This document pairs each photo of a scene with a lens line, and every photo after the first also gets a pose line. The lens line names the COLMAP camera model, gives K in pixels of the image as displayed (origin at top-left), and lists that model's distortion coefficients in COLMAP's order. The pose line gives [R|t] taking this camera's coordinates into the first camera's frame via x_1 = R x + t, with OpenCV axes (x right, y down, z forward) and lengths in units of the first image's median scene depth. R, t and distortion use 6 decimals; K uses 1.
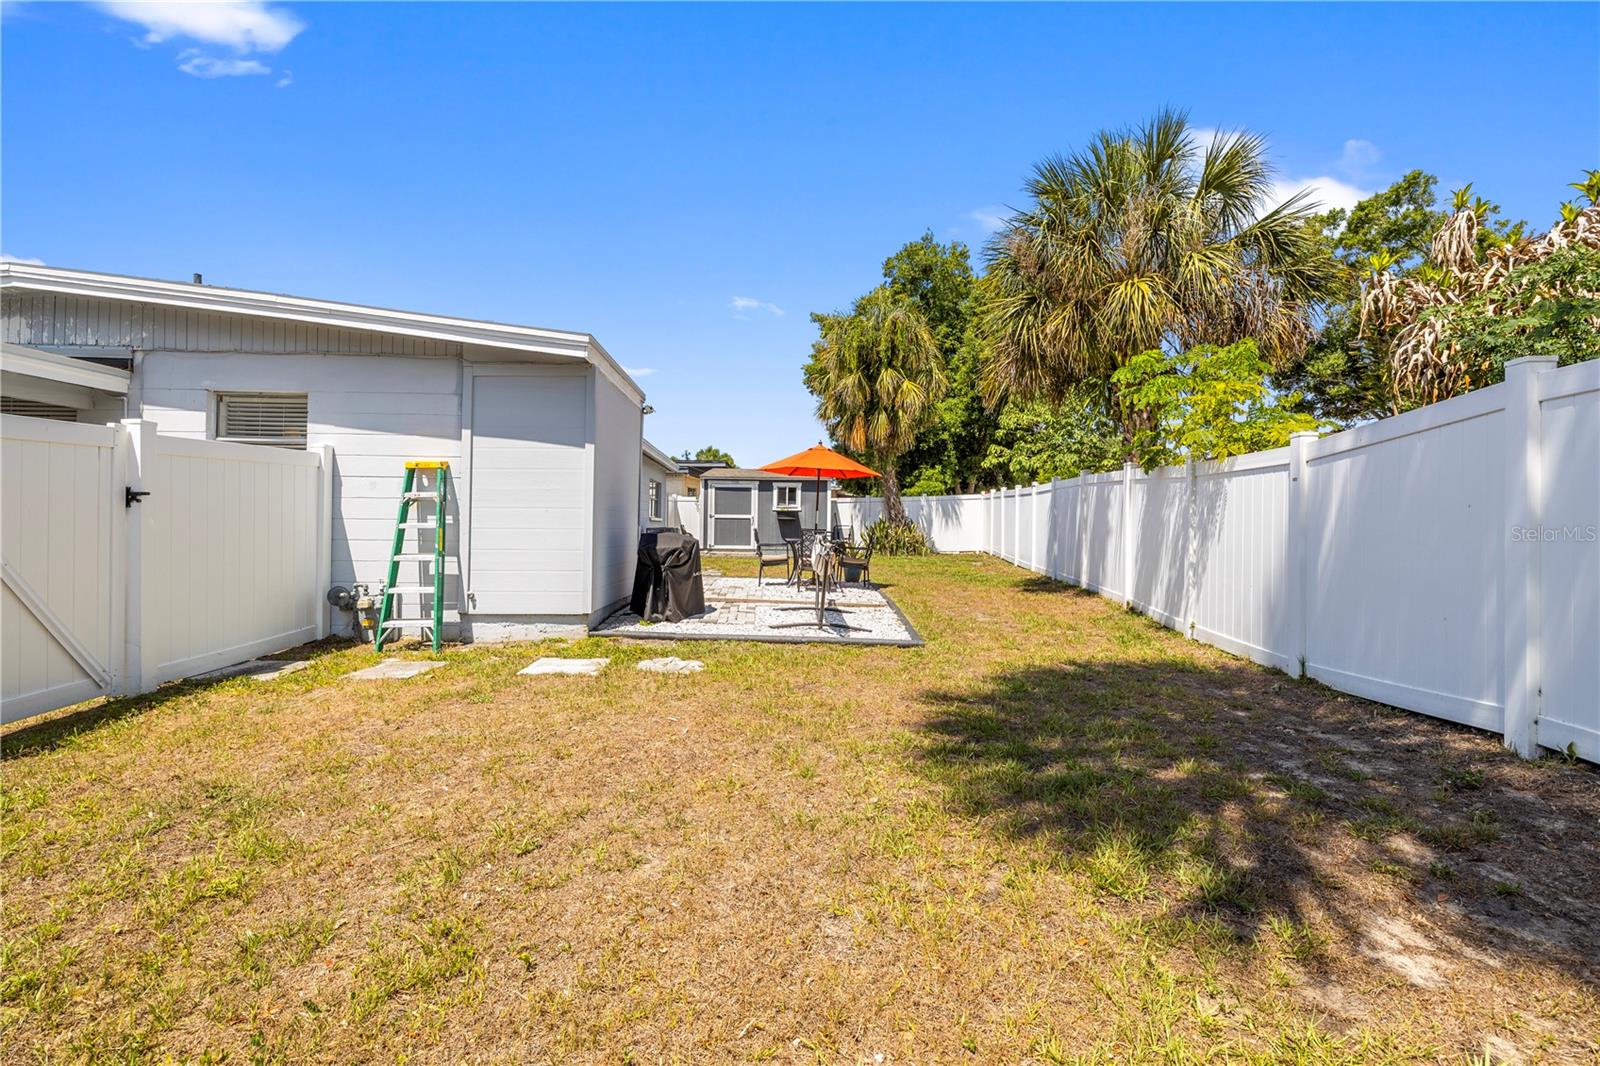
lens RADIAL K [[688.4, 0, 813.7], [0, 688.4, 523.3], [0, 0, 1]] dist [0.001080, 0.000162]
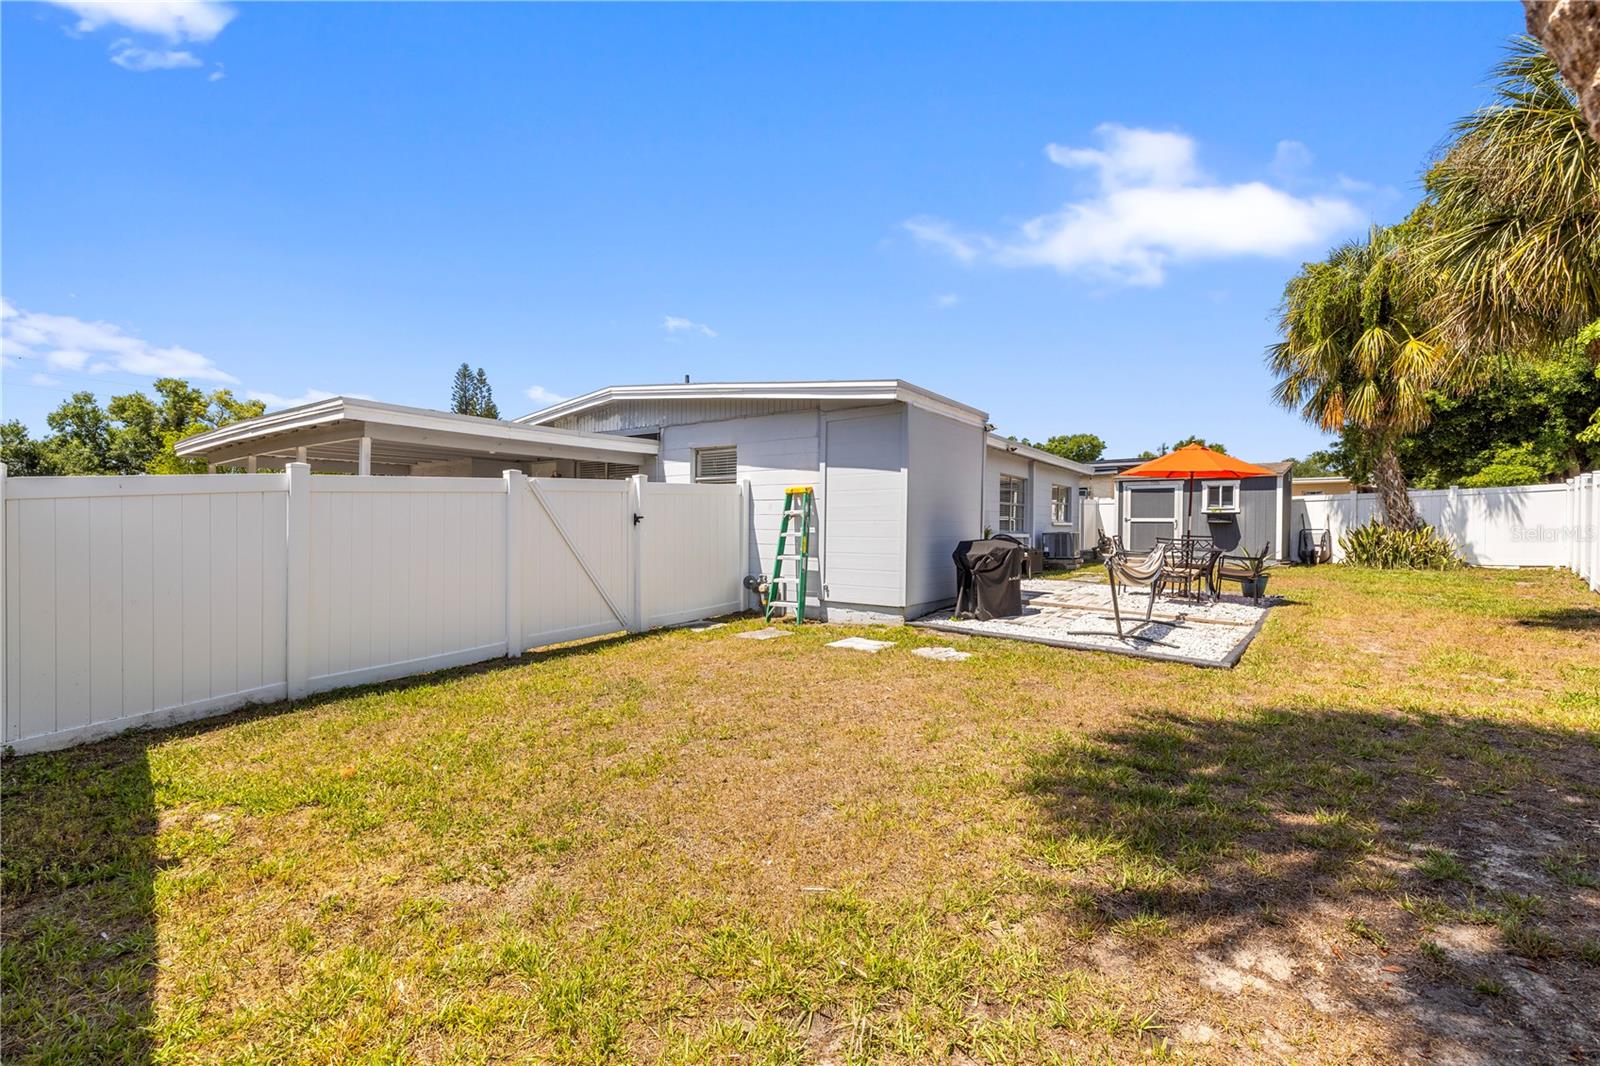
lens RADIAL K [[690.3, 0, 791.0], [0, 690.3, 523.2], [0, 0, 1]] dist [0.001762, 0.001755]
pose [[0.766943, -0.006488, -0.641682, 0.308537], [0.005168, 0.999979, -0.003934, -0.013339], [0.641694, -0.000299, 0.766961, -0.068062]]
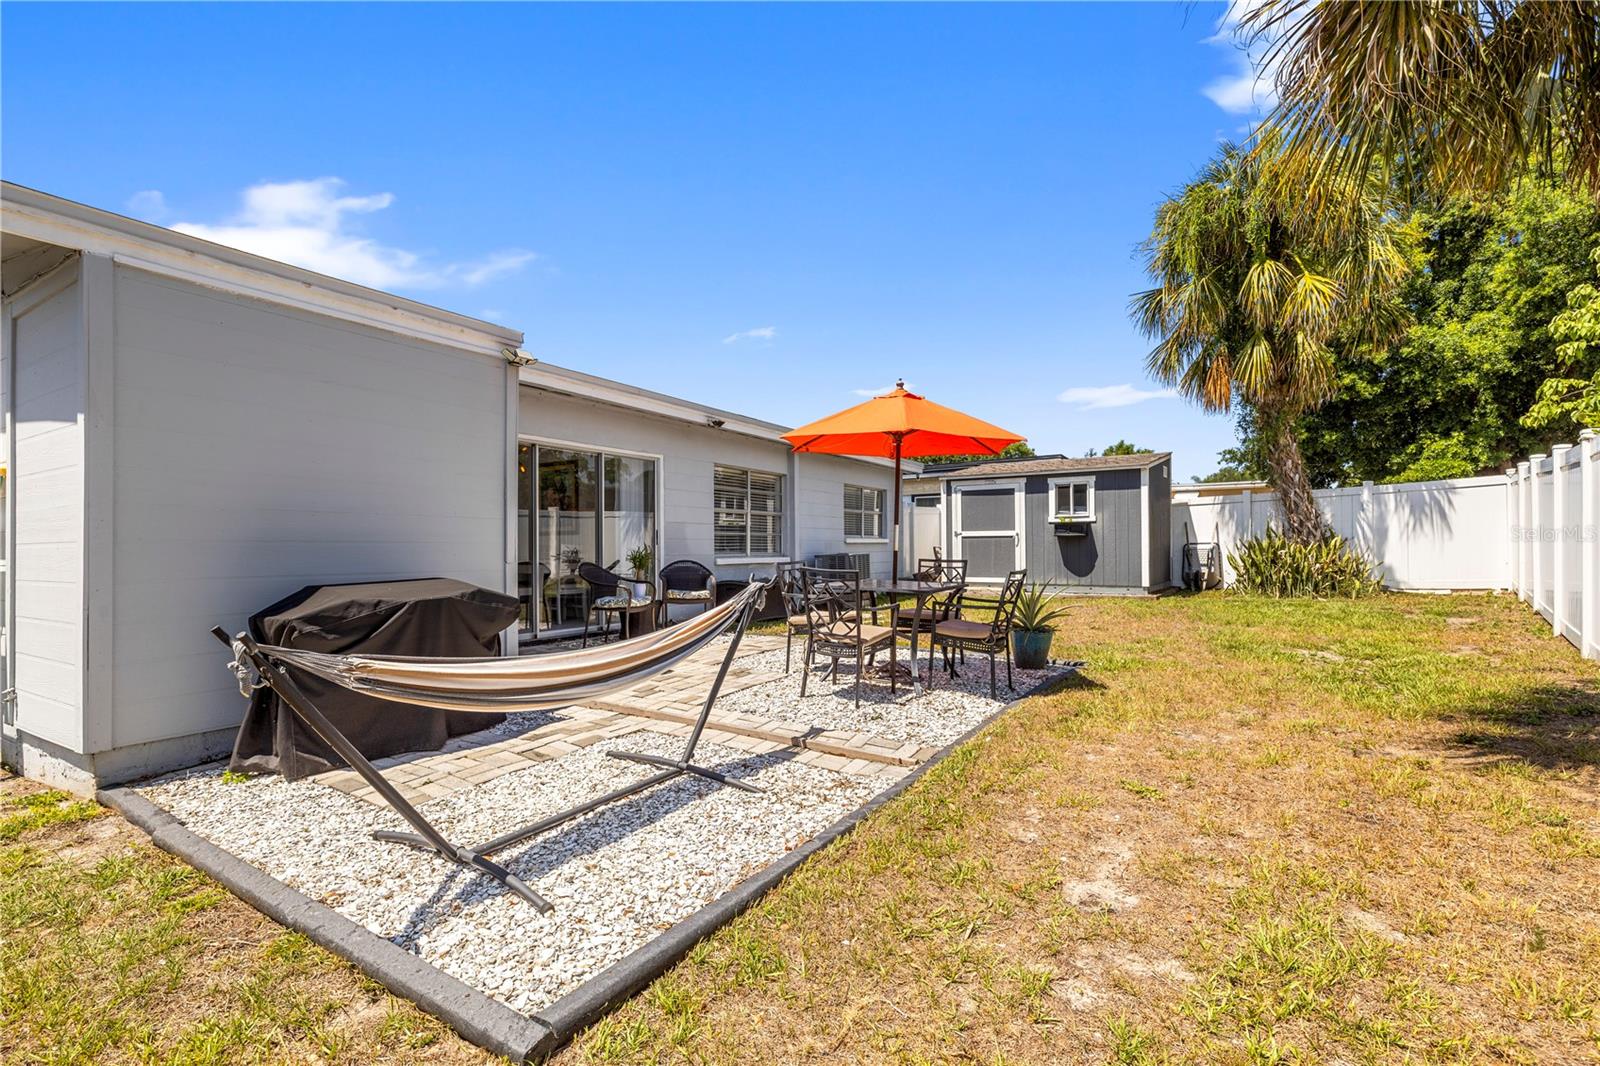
lens RADIAL K [[759.1, 0, 788.9], [0, 759.1, 540.8], [0, 0, 1]] dist [-0.007958, 0.000701]
pose [[0.822332, -0.021015, -0.568619, 0.409545], [0.021463, 0.999752, -0.005910, -0.008764], [0.568602, -0.007344, 0.822580, 0.845174]]
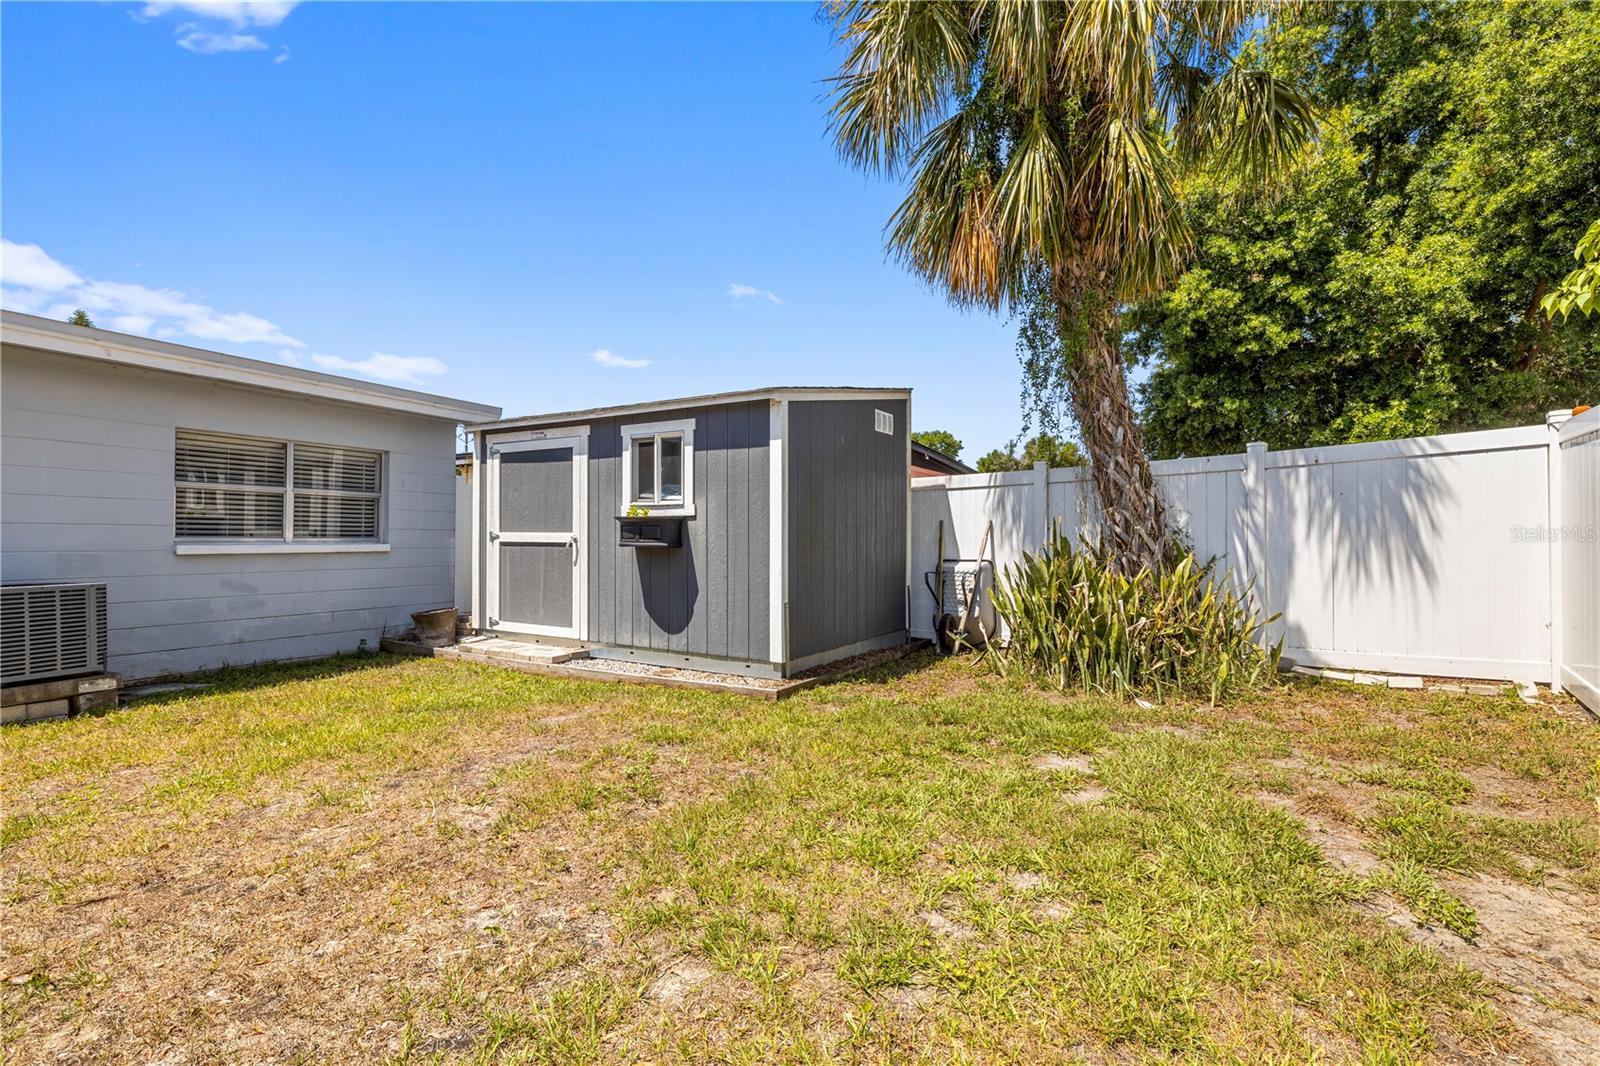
lens RADIAL K [[759.1, 0, 794.1], [0, 759.1, 527.3], [0, 0, 1]] dist [-0.007958, 0.000701]
pose [[0.859501, -0.013890, -0.510946, 0.518791], [0.009303, 0.999890, -0.011533, -0.028701], [0.511050, 0.005160, 0.859535, 2.187260]]
